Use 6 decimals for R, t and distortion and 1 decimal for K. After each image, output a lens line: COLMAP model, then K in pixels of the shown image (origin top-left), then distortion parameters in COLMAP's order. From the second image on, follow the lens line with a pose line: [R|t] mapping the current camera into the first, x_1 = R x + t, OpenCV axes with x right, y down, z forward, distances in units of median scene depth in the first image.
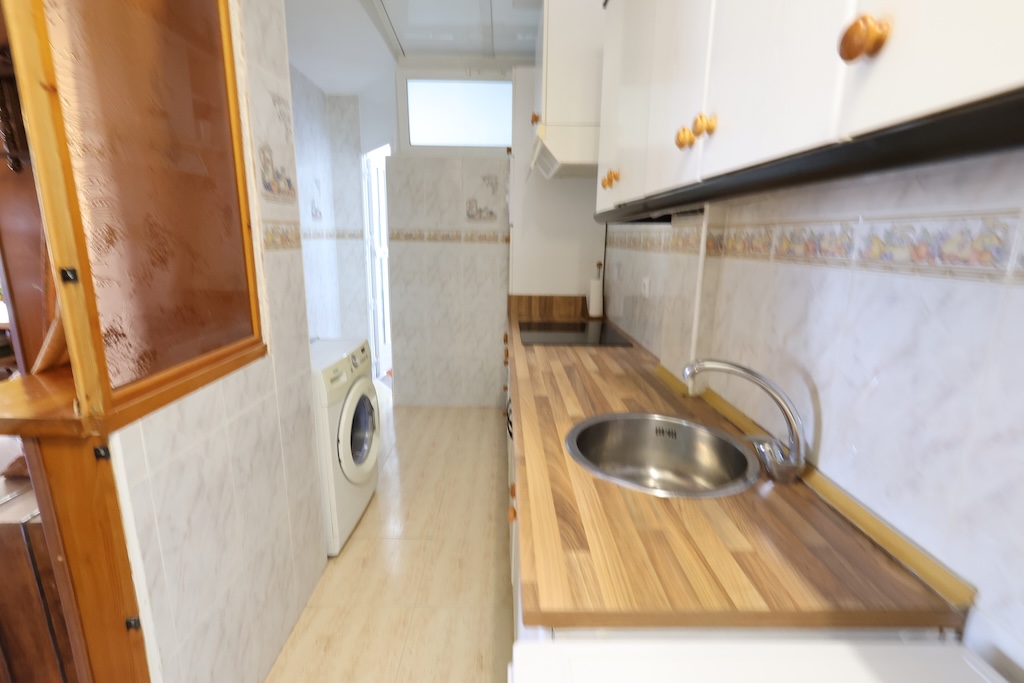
lens RADIAL K [[473.1, 0, 511.5], [0, 473.1, 342.6], [0, 0, 1]] dist [-0.002734, 0.000837]
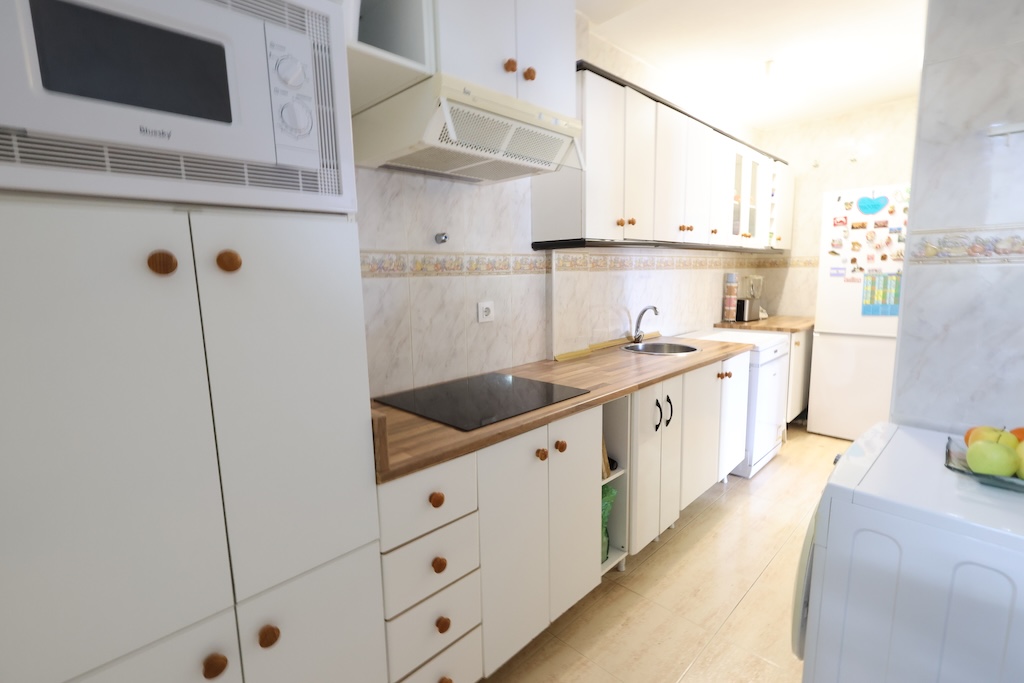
lens RADIAL K [[473.1, 0, 512.0], [0, 473.1, 339.0], [0, 0, 1]] dist [-0.002734, 0.000837]
pose [[-0.696100, -0.095215, 0.711603, -0.961926], [0.169819, 0.941204, 0.292055, -0.720424], [-0.697572, 0.324143, -0.639003, 3.411187]]
